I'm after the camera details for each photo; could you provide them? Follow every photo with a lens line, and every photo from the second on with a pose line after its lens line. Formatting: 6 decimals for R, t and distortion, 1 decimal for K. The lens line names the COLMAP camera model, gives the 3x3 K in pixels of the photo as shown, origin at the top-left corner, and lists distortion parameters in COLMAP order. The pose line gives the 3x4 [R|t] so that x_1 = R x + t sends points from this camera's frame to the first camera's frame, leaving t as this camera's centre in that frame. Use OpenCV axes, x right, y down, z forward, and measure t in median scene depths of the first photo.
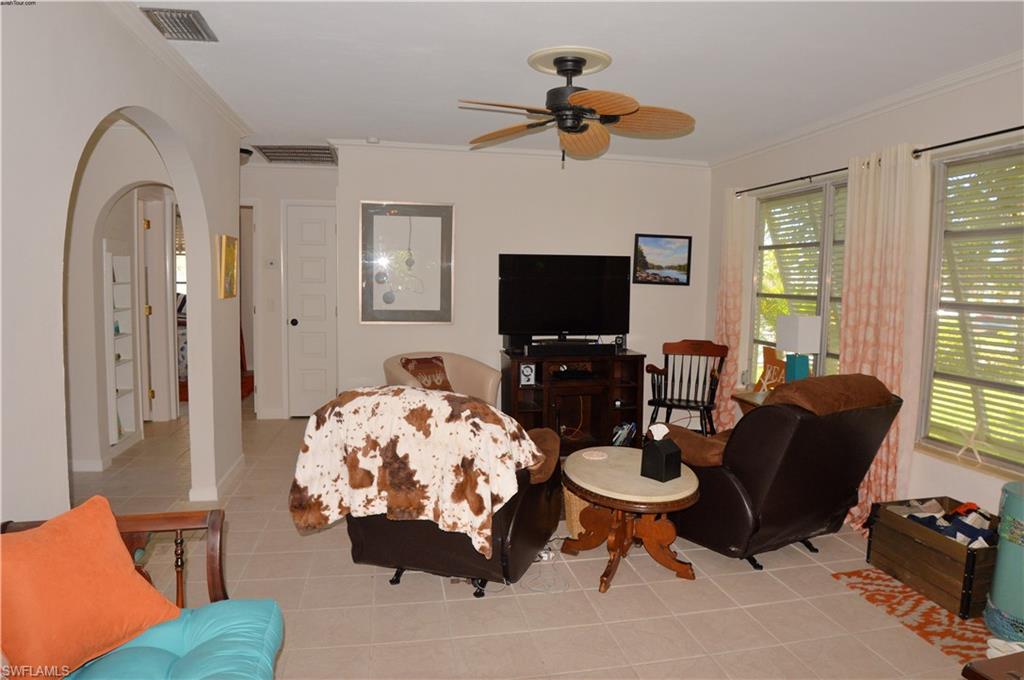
lens RADIAL K [[652.6, 0, 503.3], [0, 652.6, 342.2], [0, 0, 1]] dist [-0.092645, 0.006622]
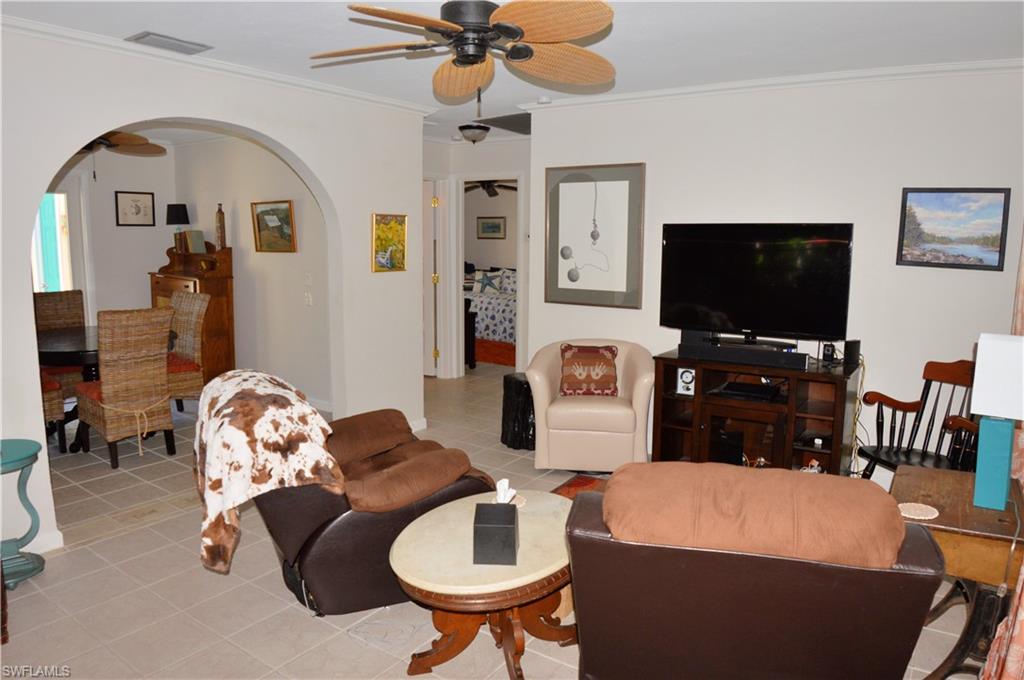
lens RADIAL K [[652.6, 0, 508.2], [0, 652.6, 338.6], [0, 0, 1]] dist [-0.092645, 0.006622]
pose [[0.707183, 0.095897, -0.700497, 0.398235], [-0.065505, 0.995384, 0.070137, -0.038504], [0.703990, -0.003714, 0.710200, 0.299030]]
